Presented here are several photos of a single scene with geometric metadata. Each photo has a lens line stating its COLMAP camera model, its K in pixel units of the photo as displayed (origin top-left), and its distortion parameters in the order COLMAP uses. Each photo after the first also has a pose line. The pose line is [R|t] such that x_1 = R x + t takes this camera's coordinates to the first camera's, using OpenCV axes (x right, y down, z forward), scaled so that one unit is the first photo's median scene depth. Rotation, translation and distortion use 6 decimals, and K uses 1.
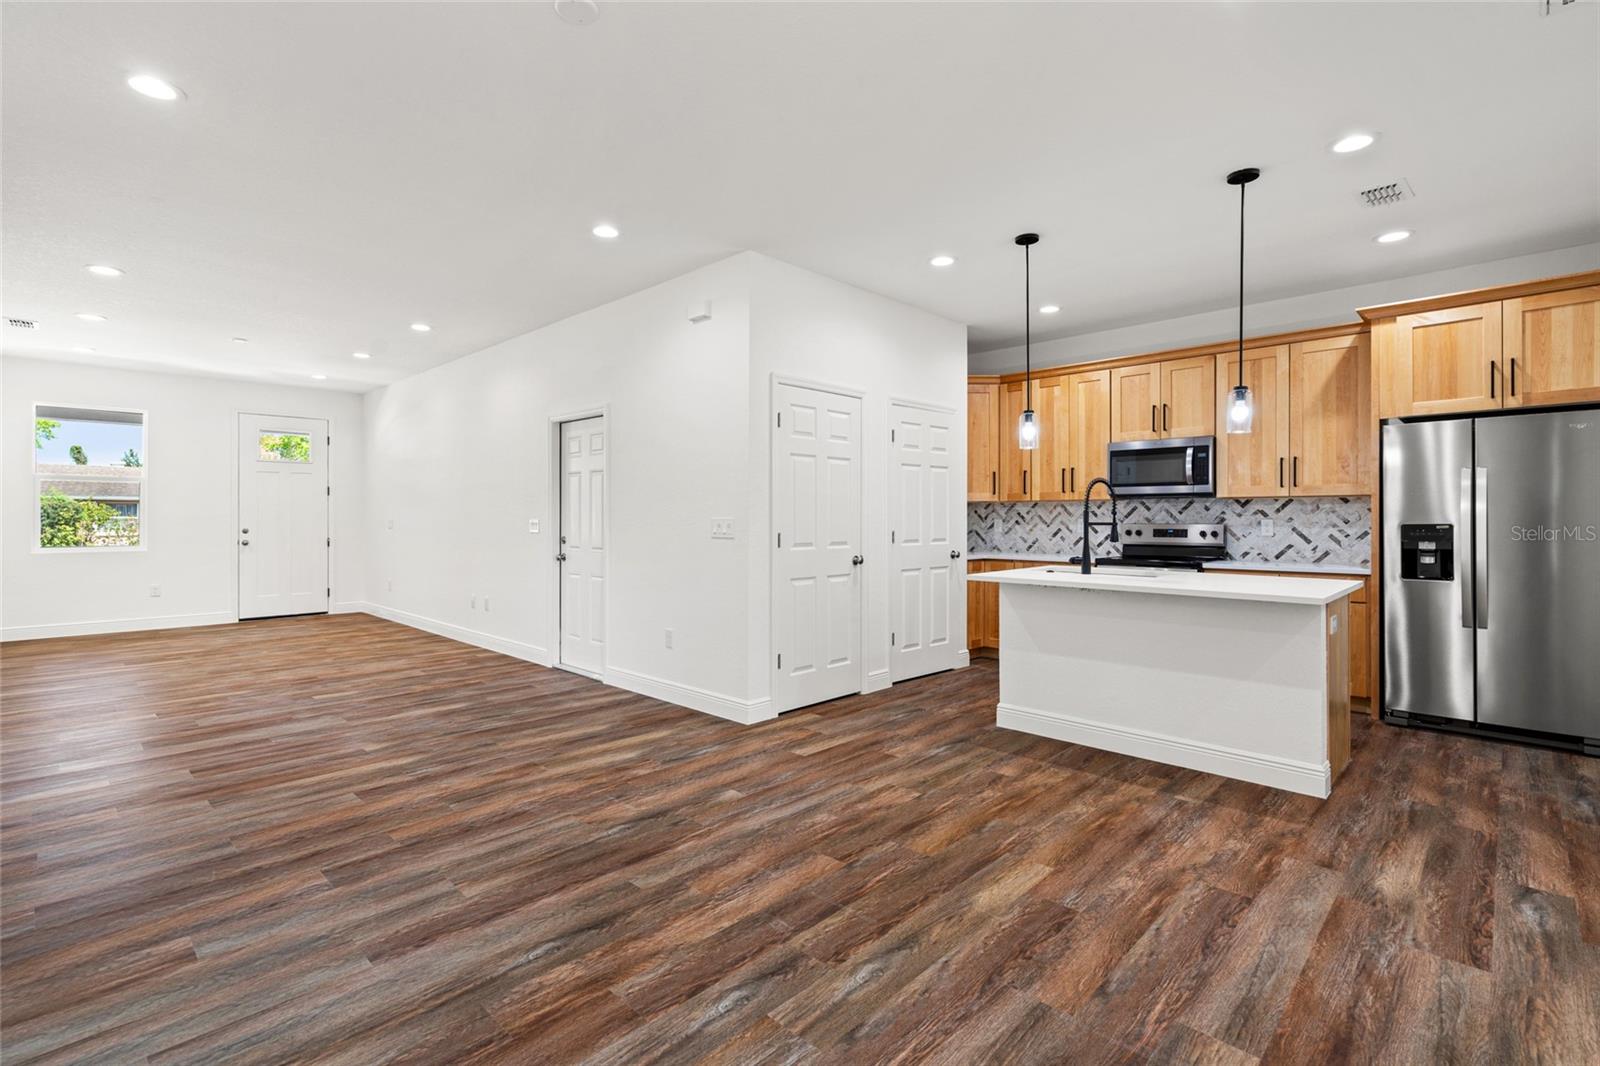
lens RADIAL K [[741.0, 0, 788.3], [0, 741.0, 517.6], [0, 0, 1]] dist [0.001916, 0.001236]
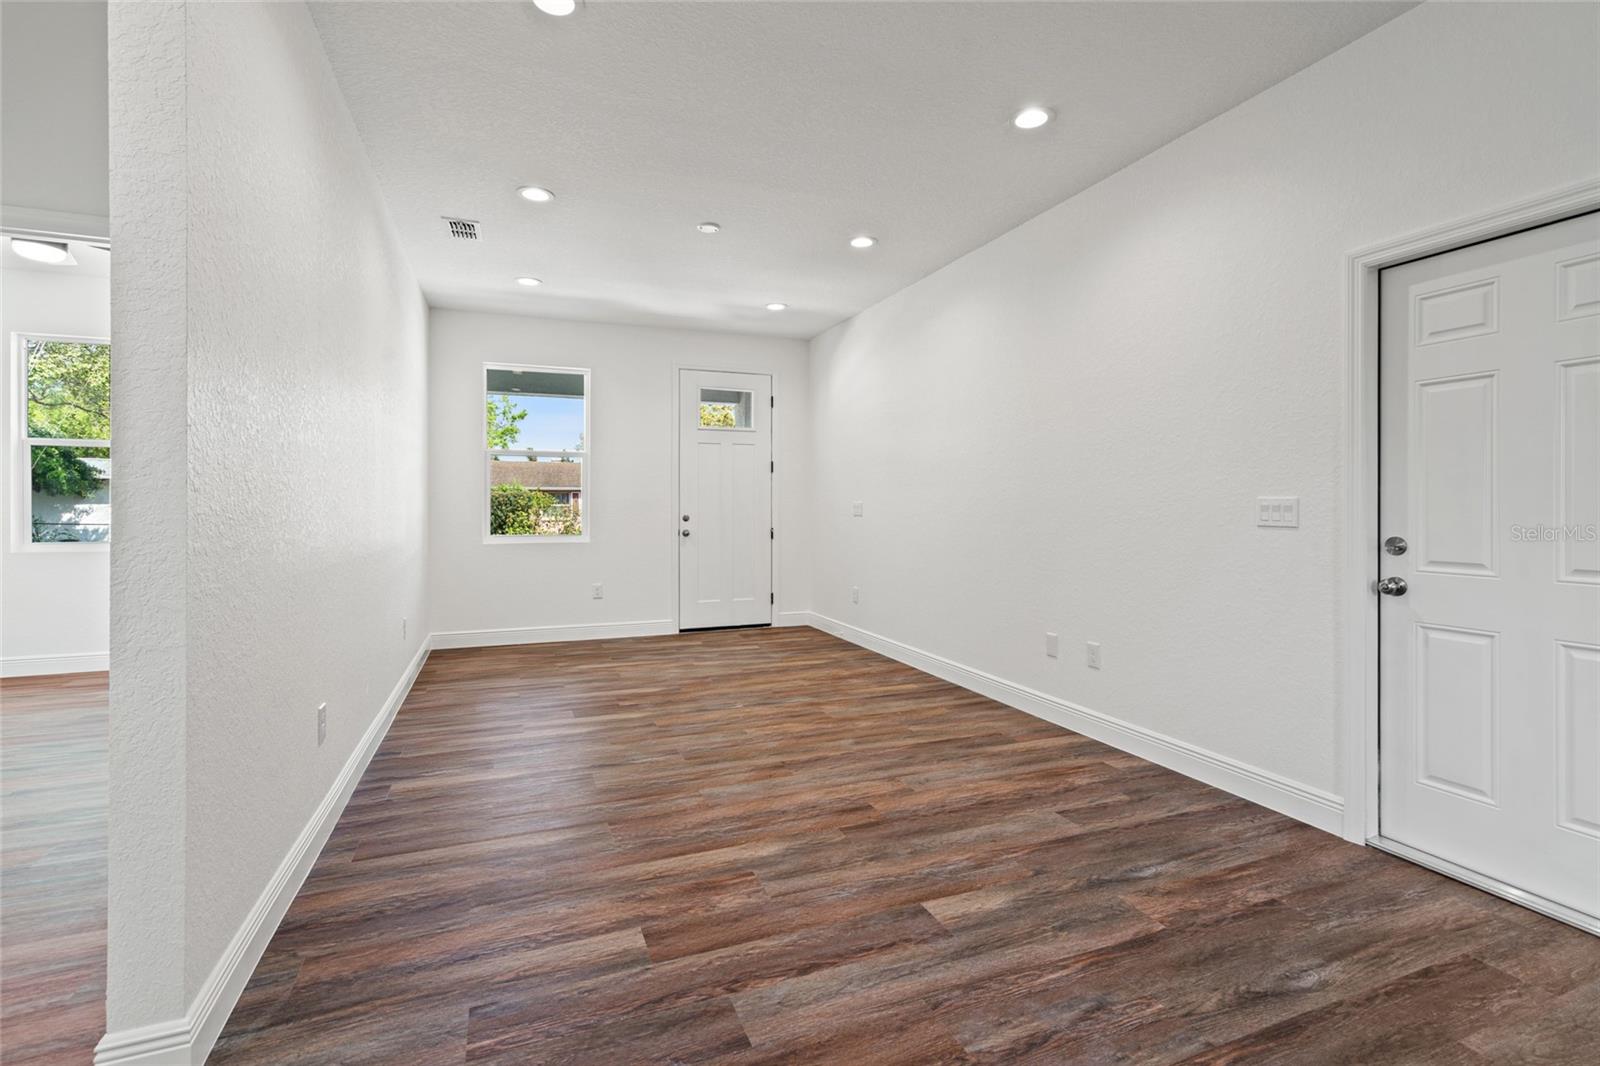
lens RADIAL K [[722.1, 0, 797.9], [0, 722.1, 493.4], [0, 0, 1]] dist [-0.007917, 0.000098]
pose [[0.917350, -0.004042, -0.398062, -0.691000], [-0.003968, 0.999806, -0.019296, 0.013144], [0.398063, 0.019280, 0.917156, 0.743956]]
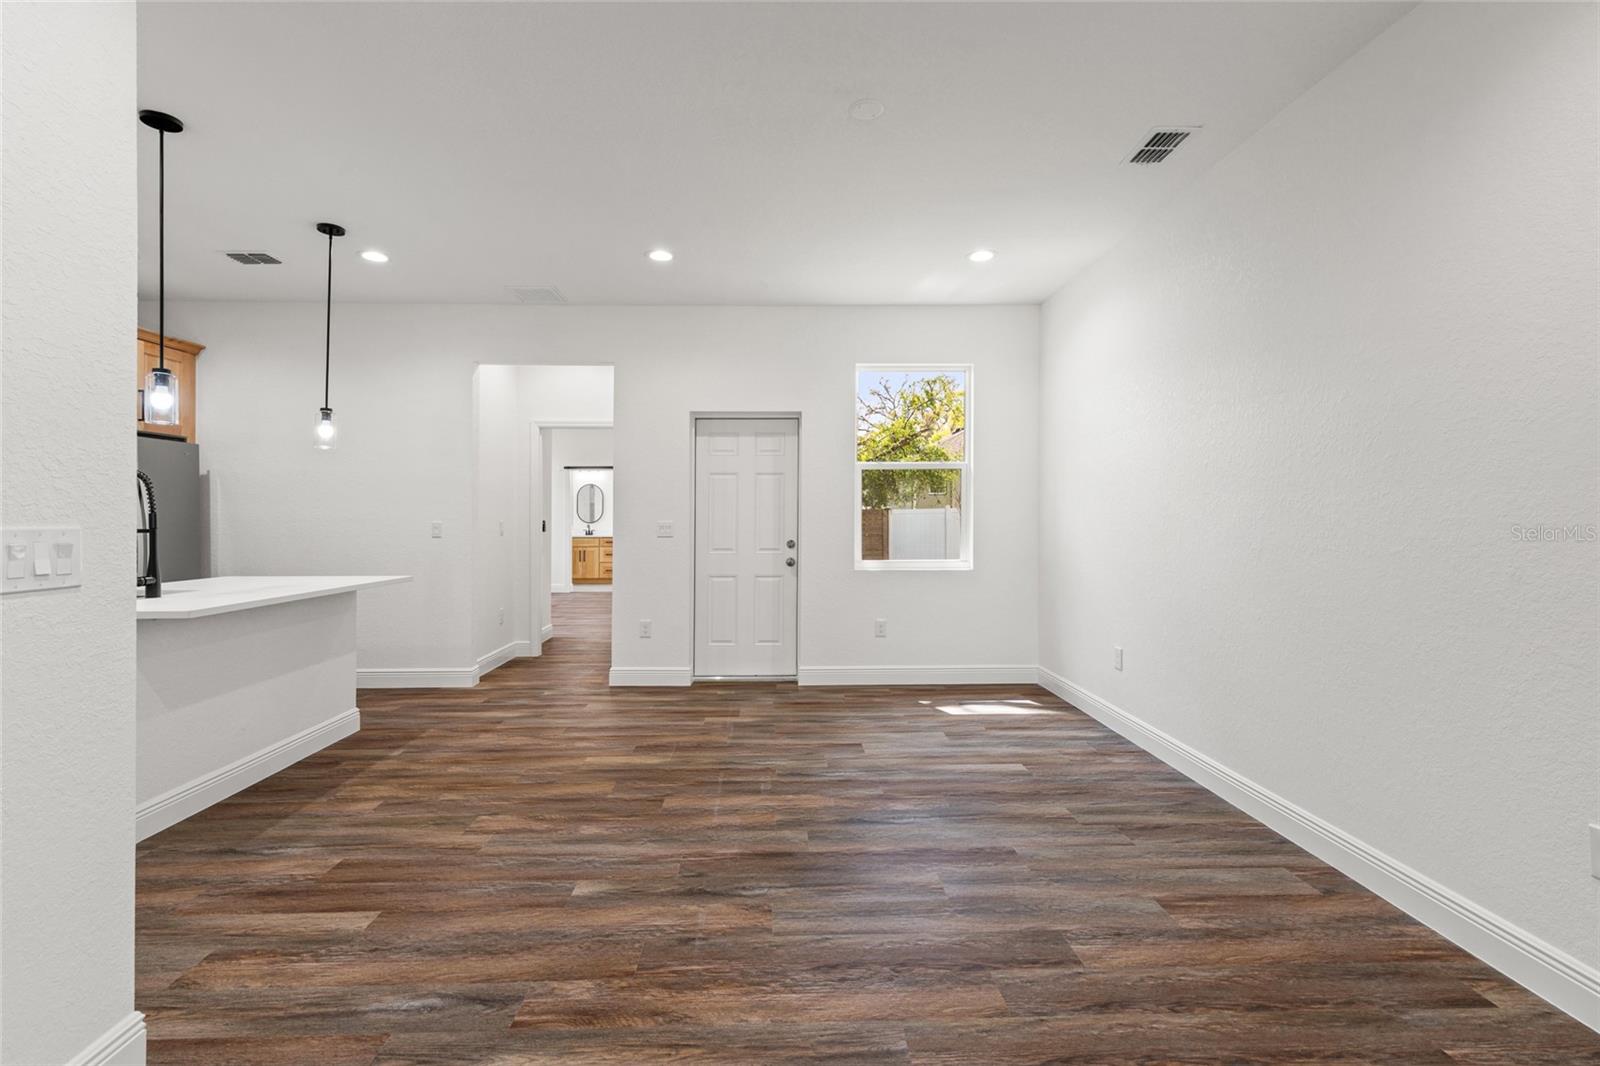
lens RADIAL K [[724.4, 0, 792.2], [0, 724.4, 515.7], [0, 0, 1]] dist [0.002371, 0.000868]
pose [[-0.722047, 0.005937, 0.691819, -0.611946], [0.003964, 0.999982, -0.004445, 0.000162], [-0.691833, -0.000467, -0.722057, 1.150759]]
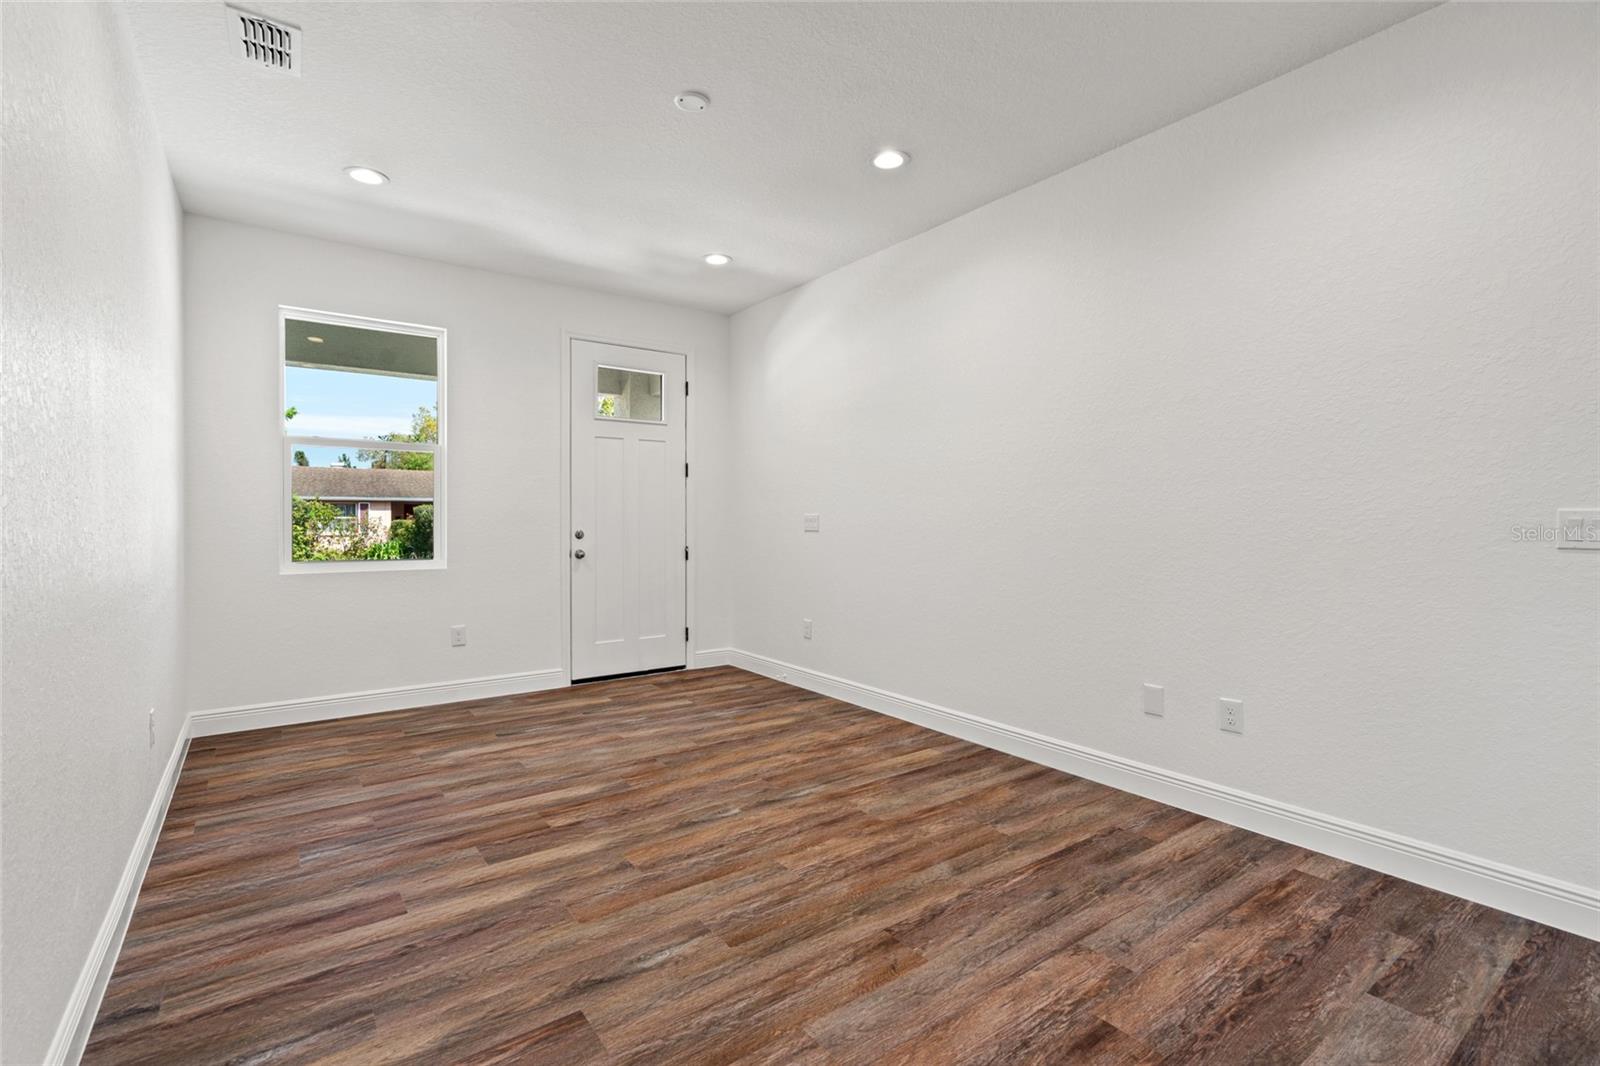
lens RADIAL K [[720.7, 0, 790.6], [0, 720.7, 518.6], [0, 0, 1]] dist [-0.000518, 0.001548]
pose [[0.986745, 0.003788, -0.162231, -1.025747], [-0.004356, 0.999986, -0.003147, 0.012835], [0.162217, 0.003812, 0.986748, 0.981679]]
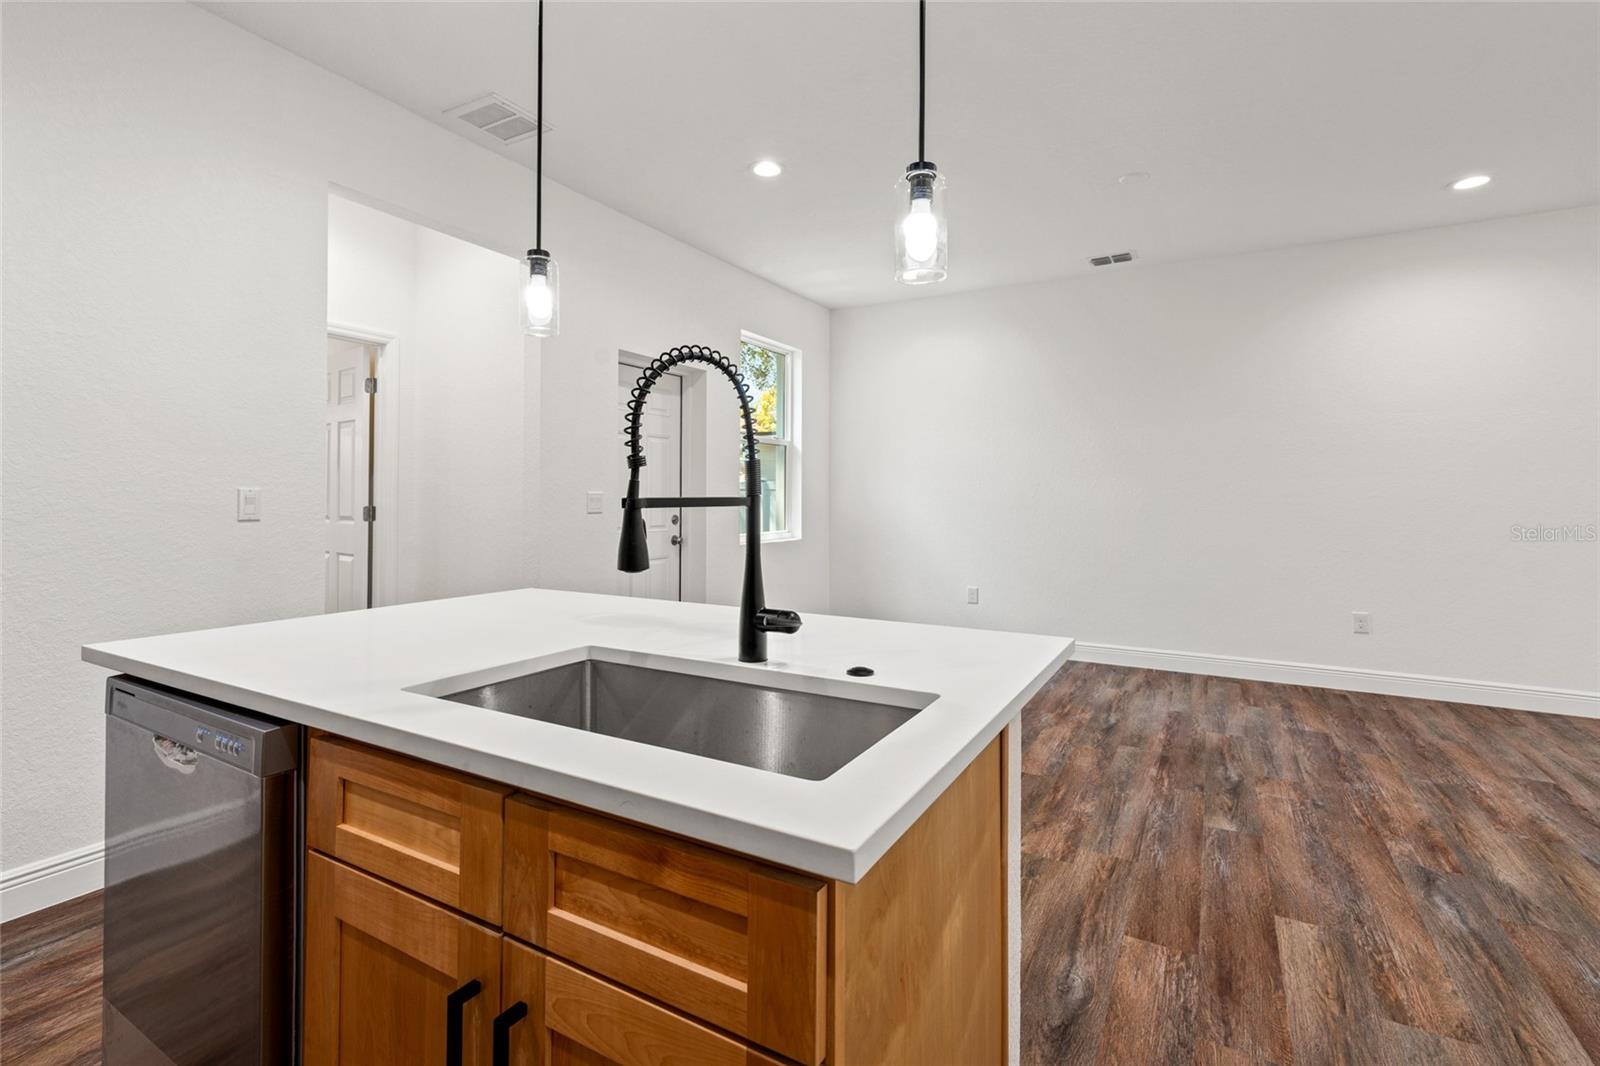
lens RADIAL K [[732.5, 0, 791.7], [0, 732.5, 505.9], [0, 0, 1]] dist [0.000678, 0.001119]
pose [[-0.968347, -0.000114, -0.249606, 0.492384], [-0.004228, 0.999864, 0.015942, 0.005653], [0.249570, 0.016493, -0.968216, 1.383246]]
